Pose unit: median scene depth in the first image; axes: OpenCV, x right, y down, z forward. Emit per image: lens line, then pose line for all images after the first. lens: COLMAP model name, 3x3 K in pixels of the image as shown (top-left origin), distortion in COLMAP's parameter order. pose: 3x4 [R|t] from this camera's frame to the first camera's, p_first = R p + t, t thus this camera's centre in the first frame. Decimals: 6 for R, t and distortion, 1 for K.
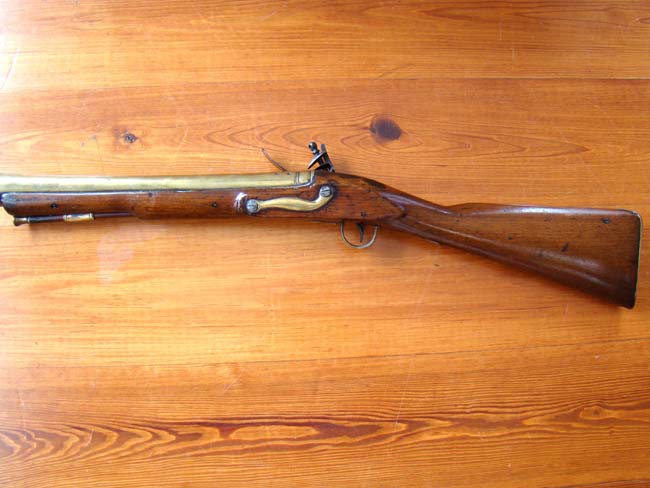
lens RADIAL K [[631.1, 0, 325.0], [0, 631.1, 244.0], [0, 0, 1]] dist [-0.188659, 0.012582]
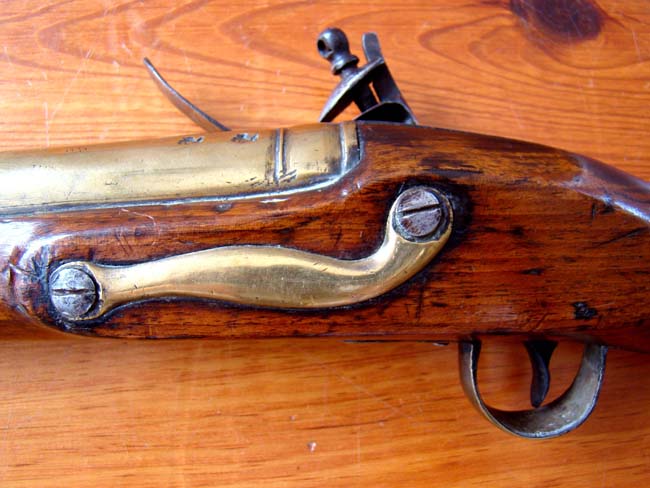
lens RADIAL K [[631.1, 0, 325.0], [0, 631.1, 244.0], [0, 0, 1]] dist [-0.188659, 0.012582]
pose [[0.998850, -0.032969, 0.034812, -0.035617], [0.033800, 0.999151, -0.023556, -0.066083], [-0.034006, 0.024705, 0.999116, 0.758209]]
